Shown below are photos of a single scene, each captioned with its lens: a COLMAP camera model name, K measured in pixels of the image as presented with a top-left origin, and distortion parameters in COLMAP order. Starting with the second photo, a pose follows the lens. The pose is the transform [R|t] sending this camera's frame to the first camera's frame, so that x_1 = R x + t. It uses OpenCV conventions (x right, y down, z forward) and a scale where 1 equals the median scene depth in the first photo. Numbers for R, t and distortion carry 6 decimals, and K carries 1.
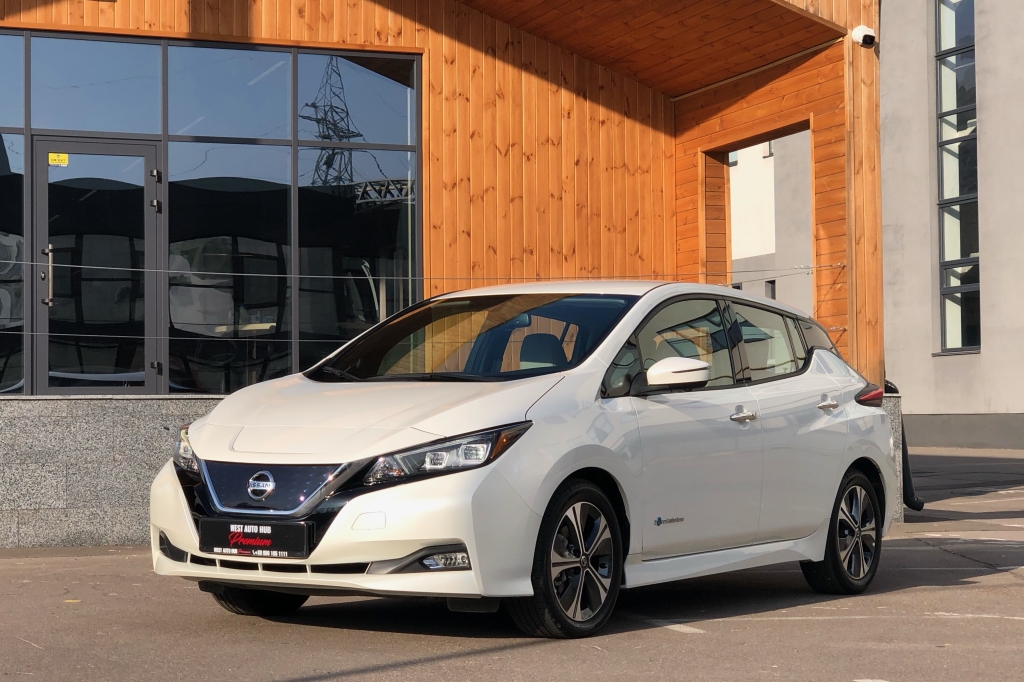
lens RADIAL K [[2074.9, 0, 512.0], [0, 2074.9, 341.0], [0, 0, 1]] dist [0.001516, 0.270089]
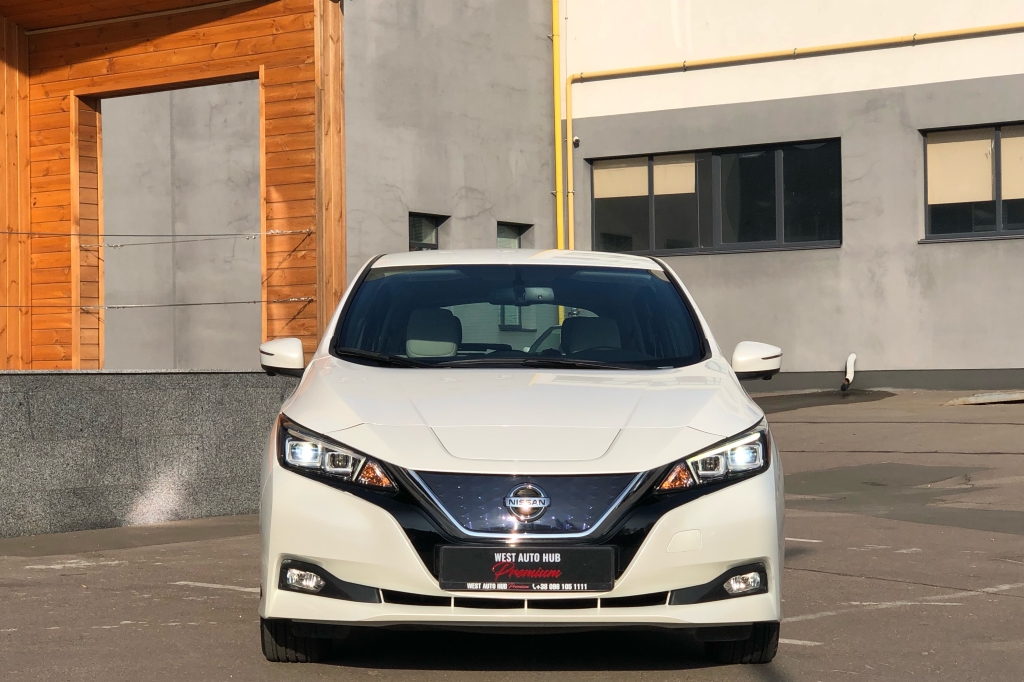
lens RADIAL K [[2074.9, 0, 512.0], [0, 2074.9, 341.0], [0, 0, 1]] dist [0.001516, 0.270089]
pose [[0.822431, 0.008879, 0.568795, -0.297864], [-0.020249, 0.999701, 0.013672, -0.001816], [-0.568504, -0.022762, 0.822365, 0.176851]]
